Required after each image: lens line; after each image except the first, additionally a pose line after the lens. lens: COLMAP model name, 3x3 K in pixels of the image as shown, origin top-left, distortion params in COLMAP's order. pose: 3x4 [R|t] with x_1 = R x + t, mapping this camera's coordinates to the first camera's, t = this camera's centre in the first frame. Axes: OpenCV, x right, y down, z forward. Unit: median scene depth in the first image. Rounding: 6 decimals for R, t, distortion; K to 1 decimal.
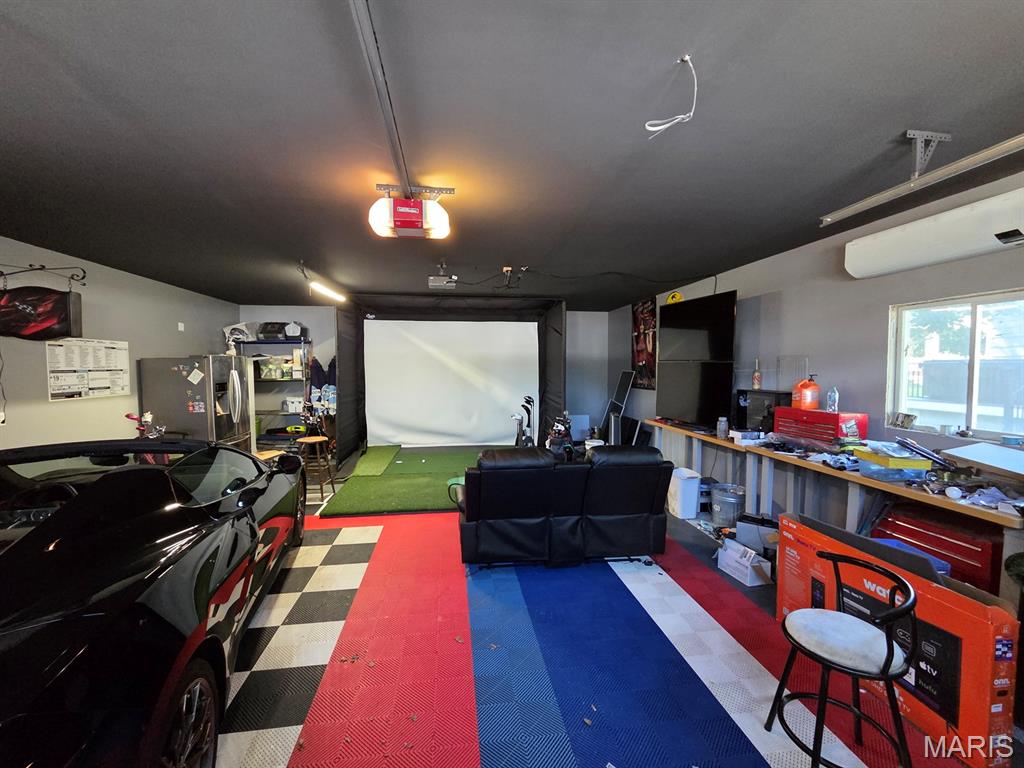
lens RADIAL K [[417.0, 0, 506.7], [0, 417.0, 385.1], [0, 0, 1]] dist [0.002343, -0.000468]
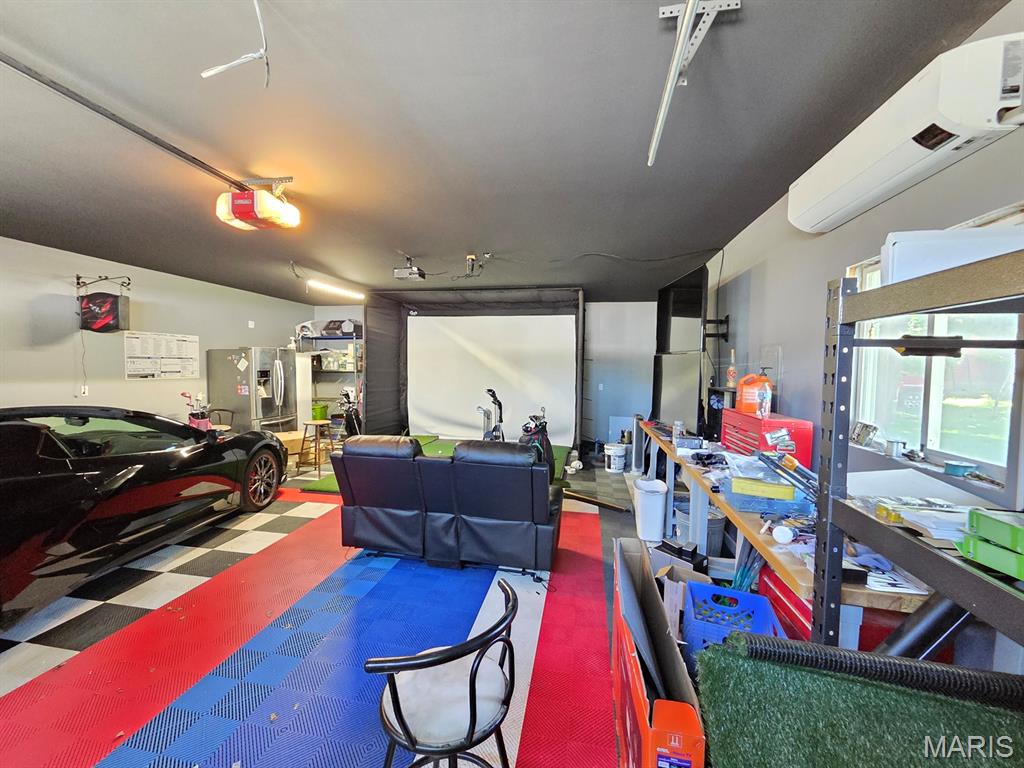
lens RADIAL K [[418.5, 0, 506.2], [0, 418.5, 385.3], [0, 0, 1]] dist [0.001745, 0.000037]
pose [[0.949037, 0.029109, -0.313817, 0.527453], [-0.029488, 0.999559, 0.003540, 0.017933], [0.313781, 0.005894, 0.949477, 0.138800]]
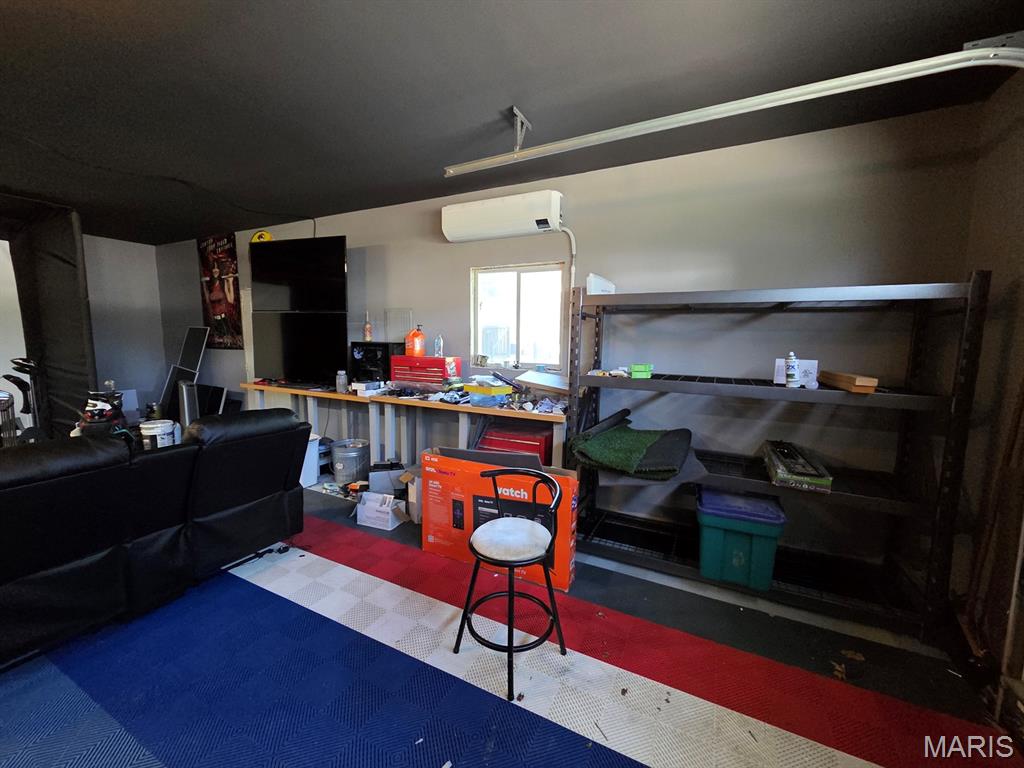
lens RADIAL K [[418.5, 0, 506.2], [0, 418.5, 385.3], [0, 0, 1]] dist [0.001745, 0.000037]
pose [[0.576553, -0.091341, 0.811938, -0.048382], [0.026523, 0.995300, 0.093134, 0.036631], [-0.816629, -0.032162, 0.576266, 0.169090]]
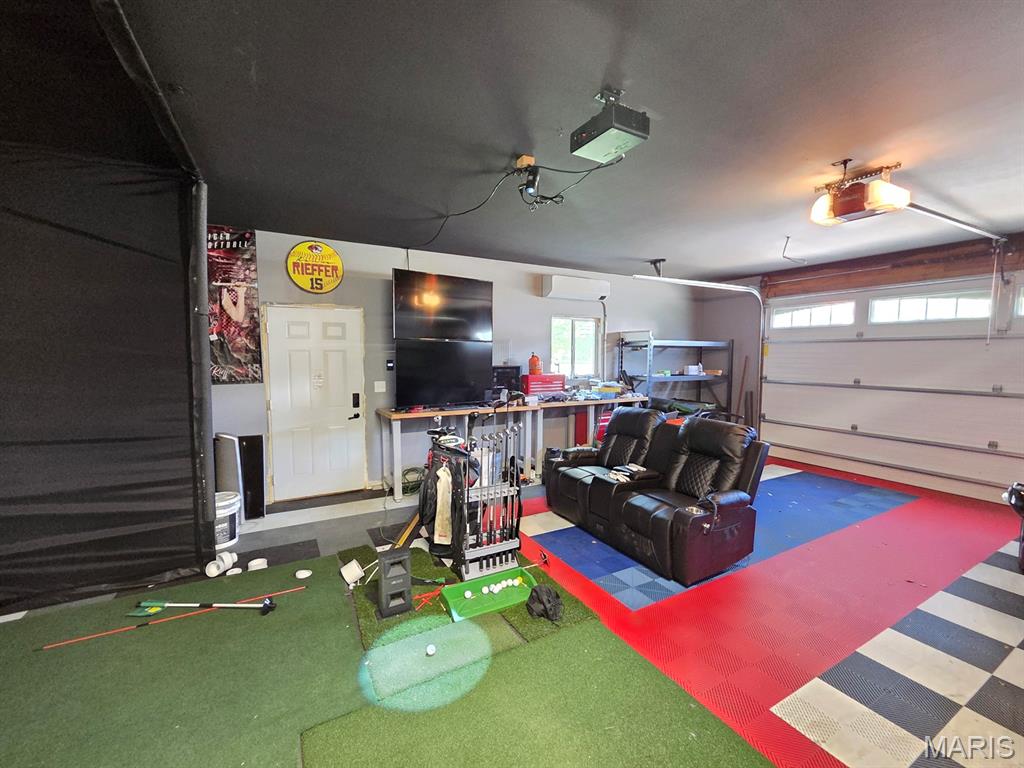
lens RADIAL K [[418.5, 0, 506.2], [0, 418.5, 385.3], [0, 0, 1]] dist [0.001745, 0.000037]
pose [[-0.354621, -0.071061, 0.932306, -0.686501], [0.039692, 0.995065, 0.090943, -0.050534], [-0.934167, 0.069256, -0.350050, 1.640808]]
